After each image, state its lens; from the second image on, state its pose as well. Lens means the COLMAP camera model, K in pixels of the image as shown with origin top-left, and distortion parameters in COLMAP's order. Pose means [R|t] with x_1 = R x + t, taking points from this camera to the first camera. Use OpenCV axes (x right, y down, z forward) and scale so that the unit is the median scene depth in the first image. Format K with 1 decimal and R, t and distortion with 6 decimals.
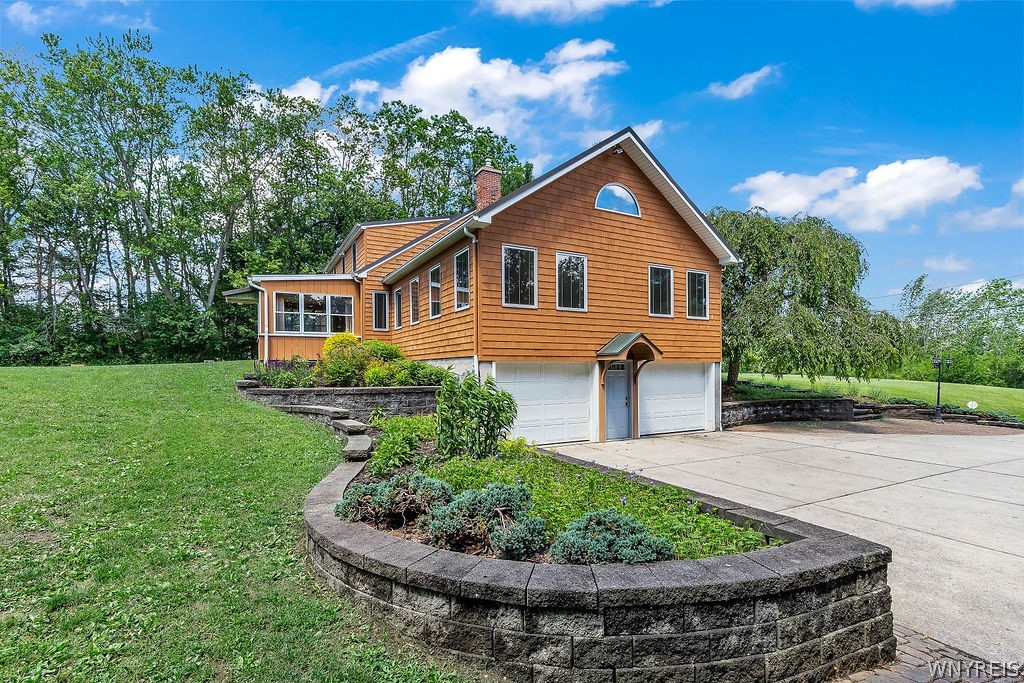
lens RADIAL K [[470.9, 0, 510.4], [0, 470.9, 367.2], [0, 0, 1]] dist [0.004860, 0.000452]
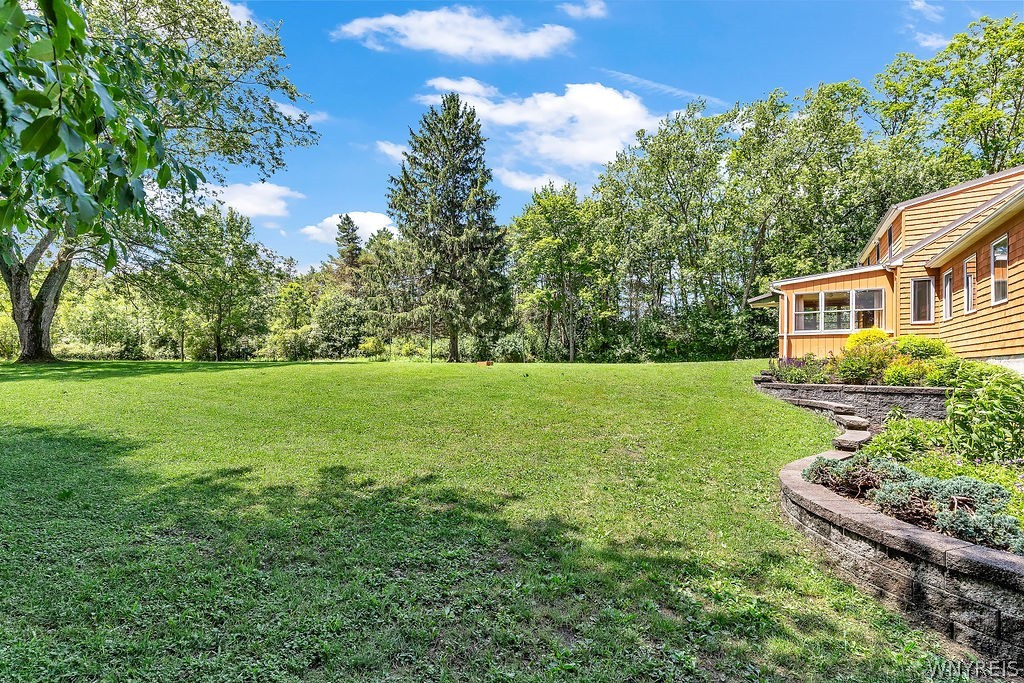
lens RADIAL K [[470.9, 0, 510.4], [0, 470.9, 367.2], [0, 0, 1]] dist [0.004860, 0.000452]
pose [[0.514198, 0.011836, -0.857590, 0.115811], [-0.010304, 0.999918, 0.007622, 0.004788], [0.857610, 0.004917, 0.514278, -0.124657]]
